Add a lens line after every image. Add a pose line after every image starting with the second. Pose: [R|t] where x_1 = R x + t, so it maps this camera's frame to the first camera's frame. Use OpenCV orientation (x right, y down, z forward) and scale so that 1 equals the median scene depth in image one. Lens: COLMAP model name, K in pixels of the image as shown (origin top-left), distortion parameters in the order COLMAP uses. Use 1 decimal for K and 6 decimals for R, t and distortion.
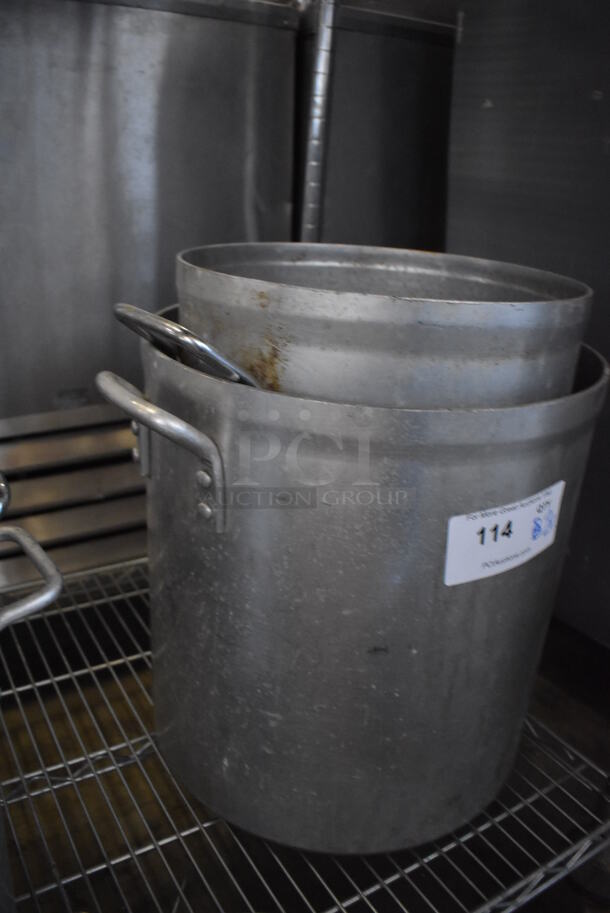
lens RADIAL K [[727.0, 0, 302.2], [0, 727.0, 475.4], [0, 0, 1]] dist [-0.085186, 0.001606]
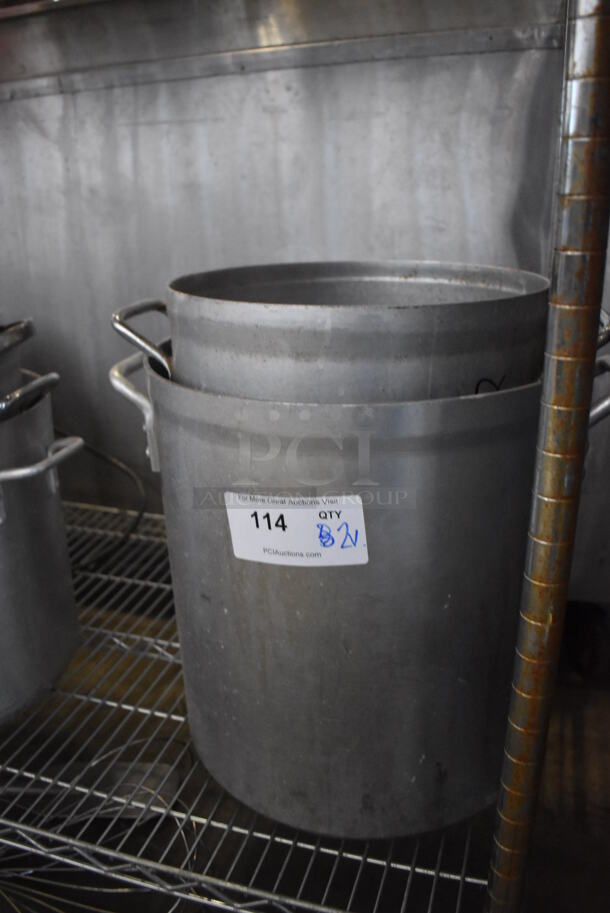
lens RADIAL K [[727.0, 0, 302.2], [0, 727.0, 475.4], [0, 0, 1]] dist [-0.085186, 0.001606]
pose [[0.651243, 0.208192, -0.729752, 1.023651], [-0.238980, 0.968968, 0.063168, -0.062439], [0.720257, 0.133258, 0.680788, 0.286106]]
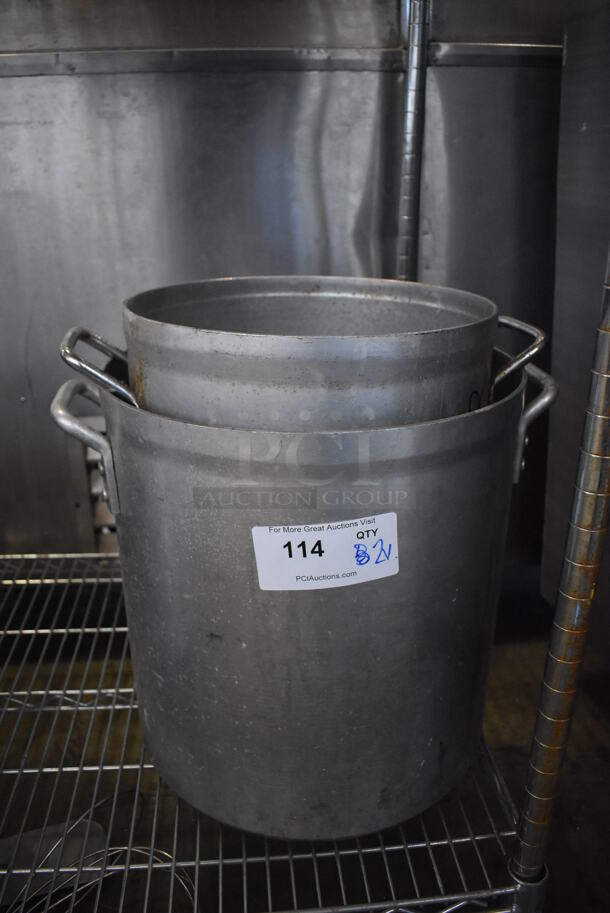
lens RADIAL K [[727.0, 0, 302.2], [0, 727.0, 475.4], [0, 0, 1]] dist [-0.085186, 0.001606]
pose [[0.894369, 0.117529, -0.431615, 0.688740], [-0.128827, 0.991662, 0.003081, -0.030551], [0.428378, 0.052848, 0.902053, 0.020632]]
